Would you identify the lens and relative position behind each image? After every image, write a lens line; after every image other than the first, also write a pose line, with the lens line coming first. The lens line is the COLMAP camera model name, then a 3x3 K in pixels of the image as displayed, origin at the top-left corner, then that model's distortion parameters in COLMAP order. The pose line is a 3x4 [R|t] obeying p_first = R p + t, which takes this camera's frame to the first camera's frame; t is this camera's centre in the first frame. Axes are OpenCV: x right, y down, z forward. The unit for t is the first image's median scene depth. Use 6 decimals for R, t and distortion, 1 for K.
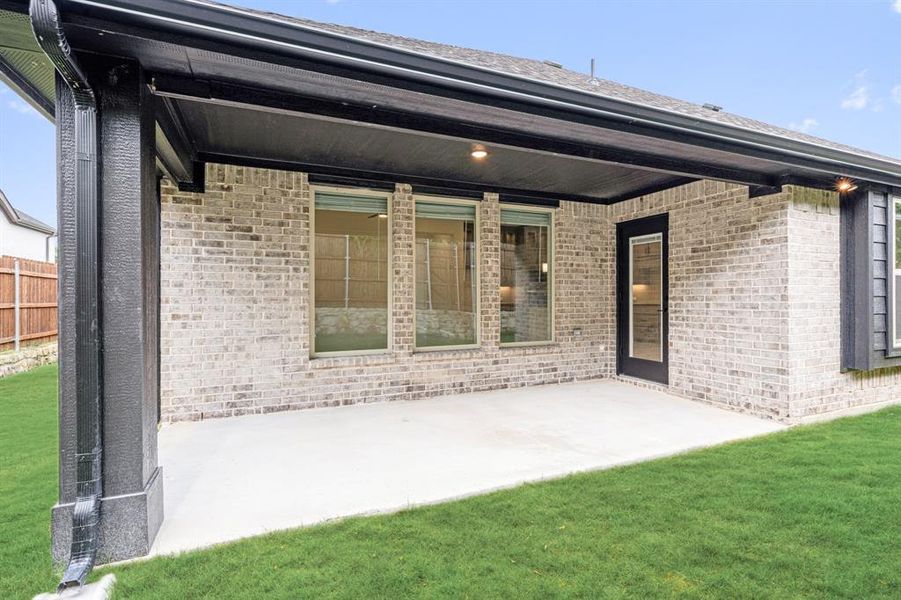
lens RADIAL K [[439.5, 0, 454.8], [0, 439.5, 295.0], [0, 0, 1]] dist [-0.003964, -0.000885]
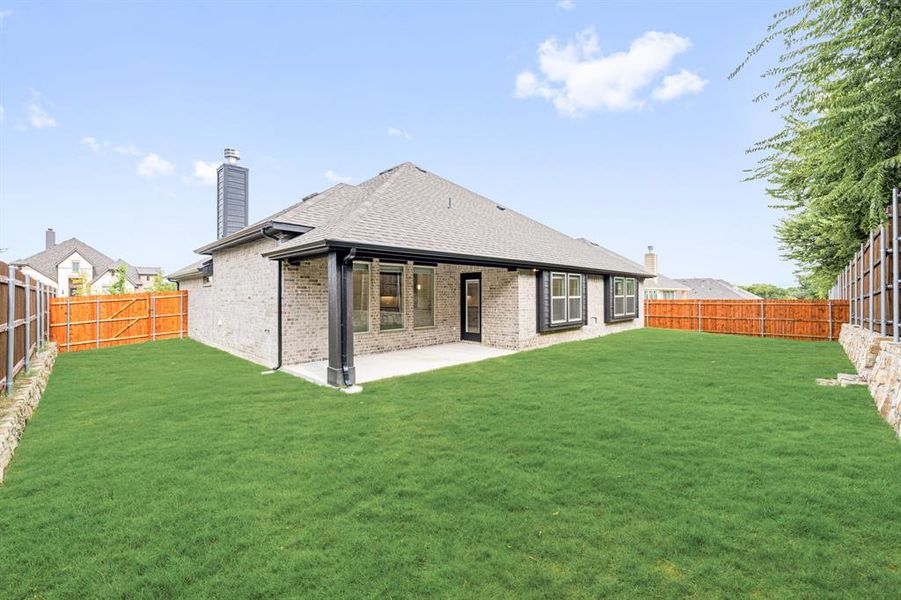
lens RADIAL K [[368.2, 0, 451.4], [0, 368.2, 294.9], [0, 0, 1]] dist [-0.010407, -0.000001]
pose [[0.931995, -0.002487, 0.362462, -0.441124], [0.001584, 0.999995, 0.002789, -0.068727], [-0.362467, -0.002025, 0.931995, -0.909429]]
